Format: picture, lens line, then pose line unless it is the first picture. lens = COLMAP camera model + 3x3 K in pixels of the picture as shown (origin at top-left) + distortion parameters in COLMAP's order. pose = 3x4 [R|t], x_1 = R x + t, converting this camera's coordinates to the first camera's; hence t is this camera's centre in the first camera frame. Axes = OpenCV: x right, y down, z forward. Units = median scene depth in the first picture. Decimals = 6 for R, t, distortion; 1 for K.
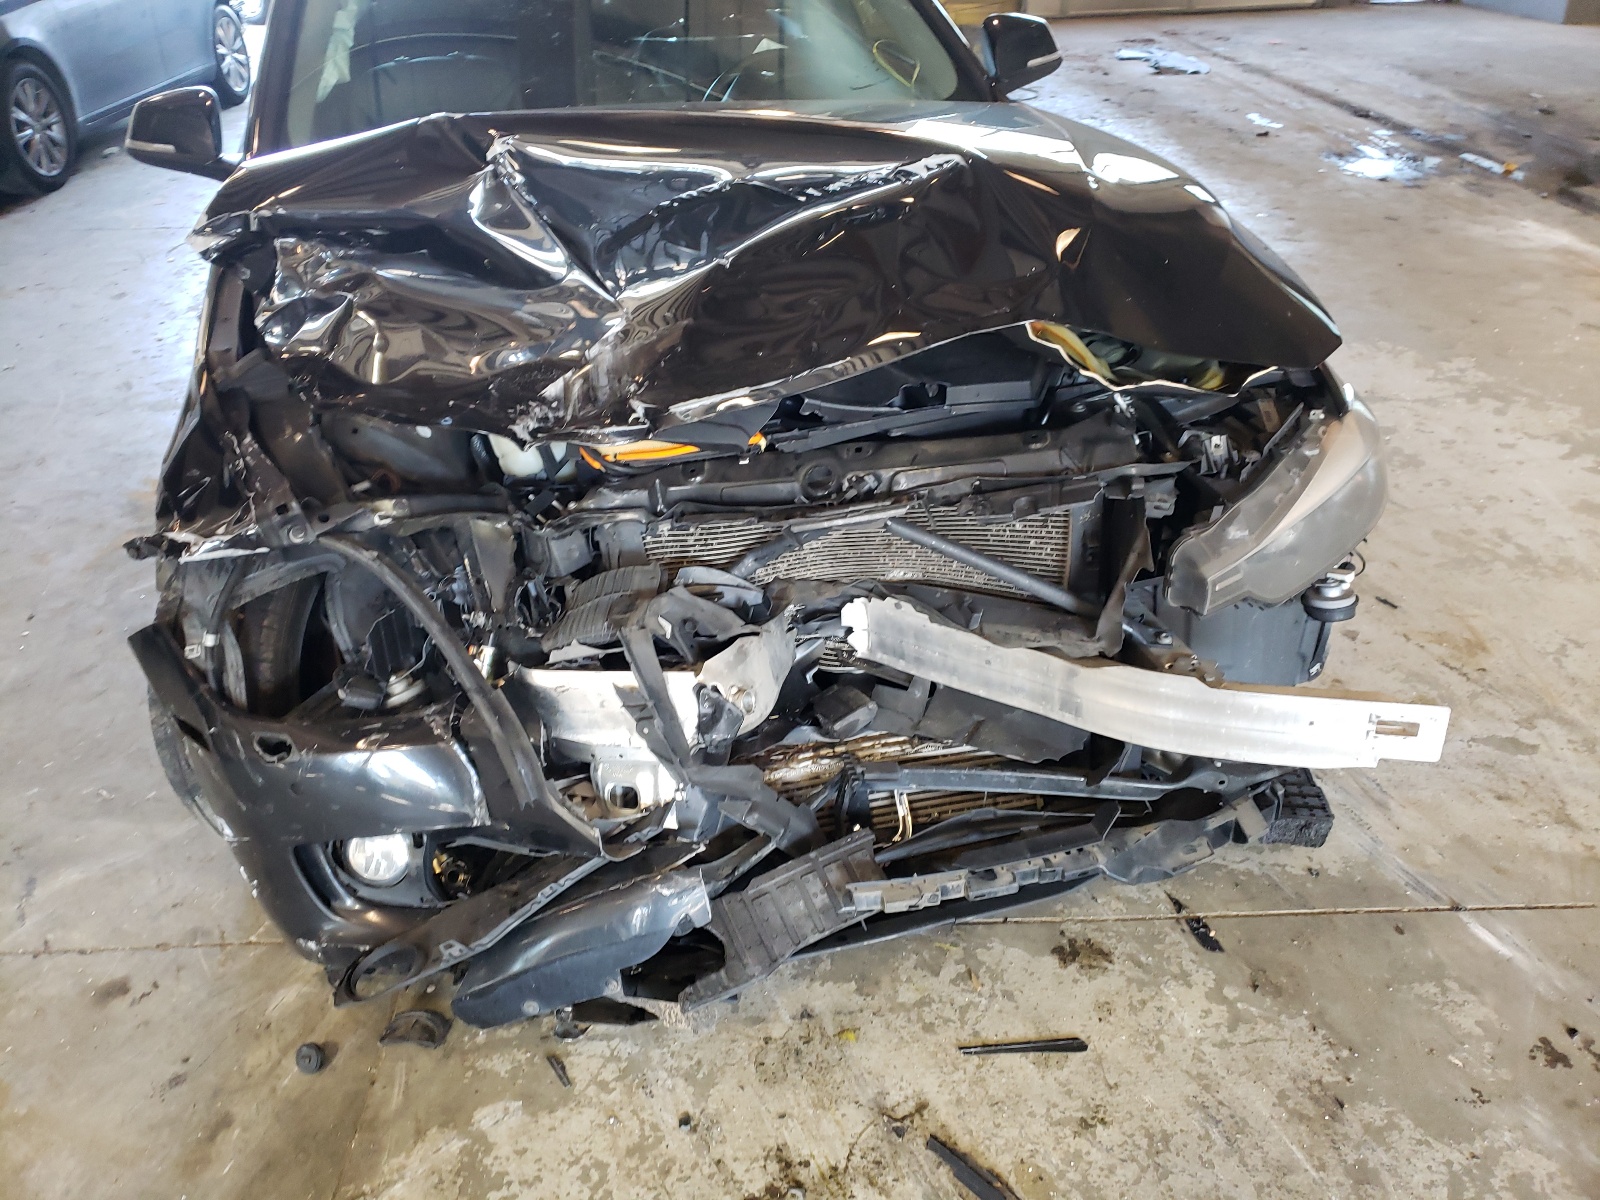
lens RADIAL K [[1204.0, 0, 800.1], [0, 1204.0, 560.0], [0, 0, 1]] dist [0.082657, -0.081220]
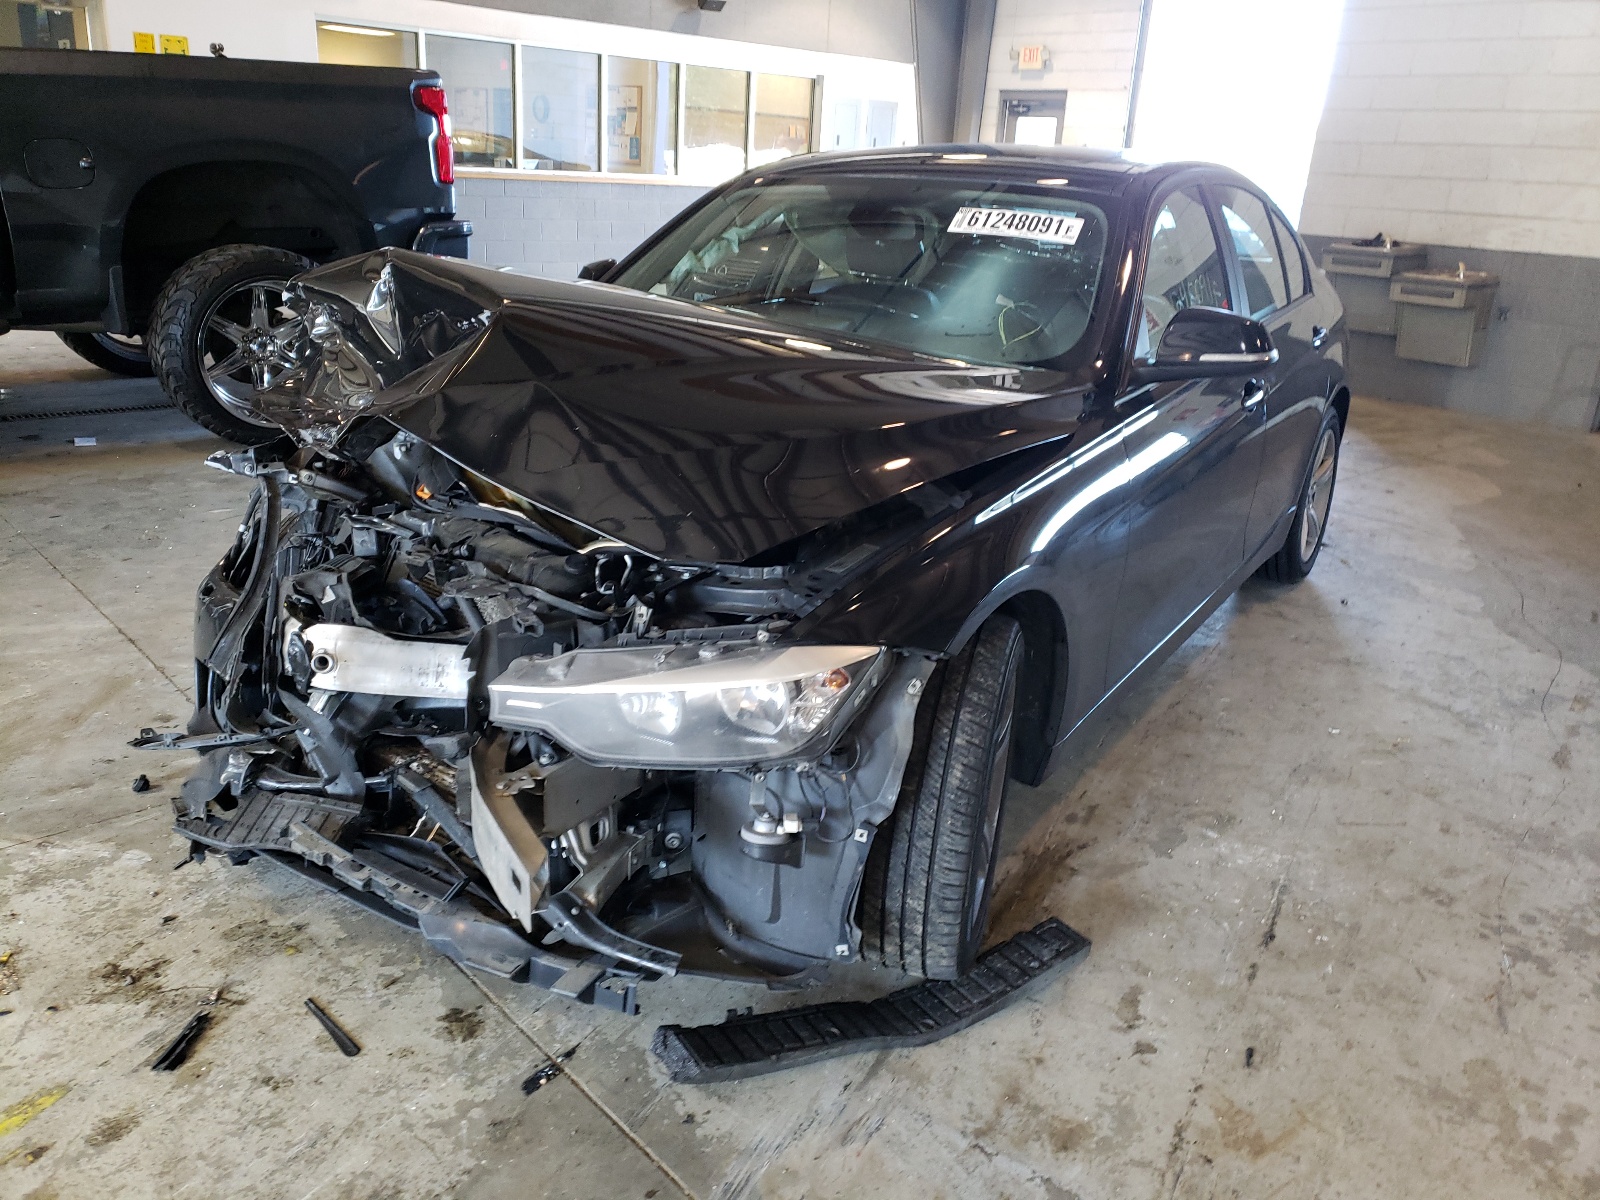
lens RADIAL K [[1218.9, 0, 800.0], [0, 1218.9, 600.0], [0, 0, 1]] dist [0.064436, -0.049793]
pose [[0.675842, 0.331267, -0.658407, 1.169372], [-0.434303, 0.900736, 0.007387, -0.176126], [0.595499, 0.280956, 0.752625, 0.276577]]
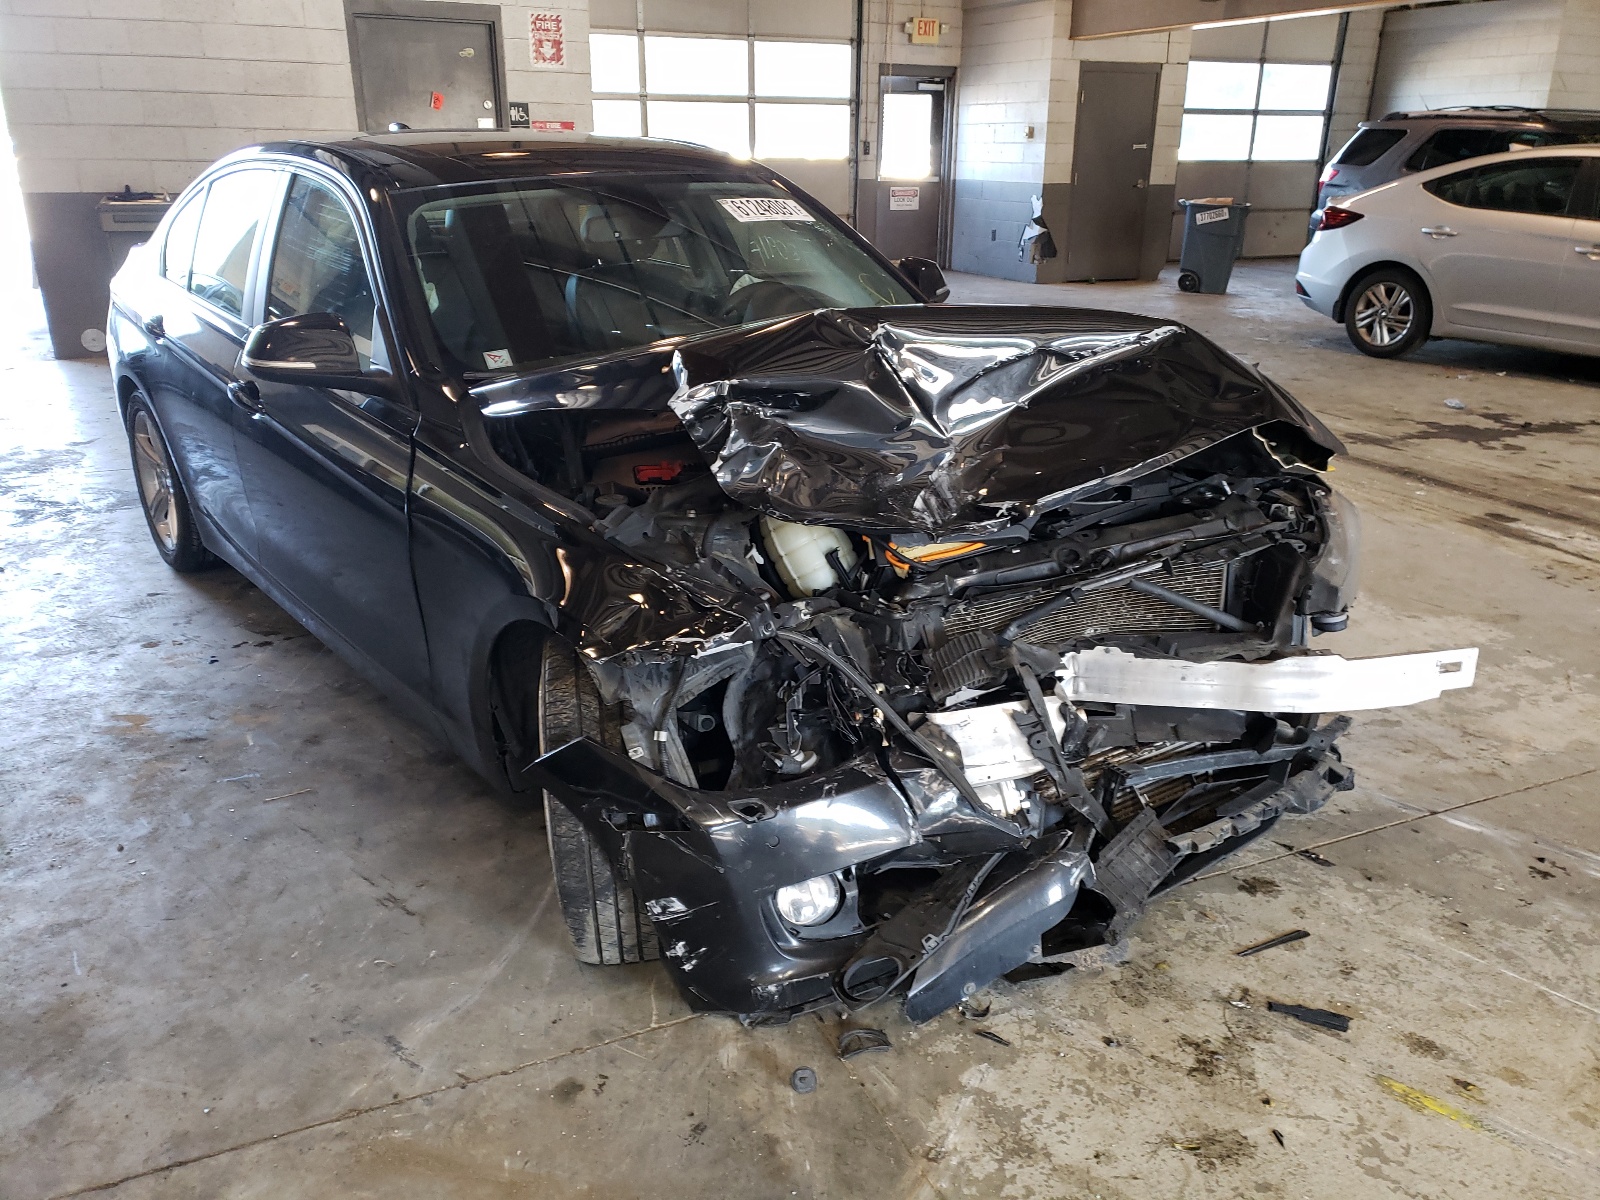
lens RADIAL K [[1218.9, 0, 800.0], [0, 1218.9, 600.0], [0, 0, 1]] dist [0.064436, -0.049793]
pose [[0.913478, -0.097106, 0.395131, -0.820250], [0.161999, 0.977615, -0.134259, 0.117591], [-0.373248, 0.186653, 0.908761, -0.145937]]
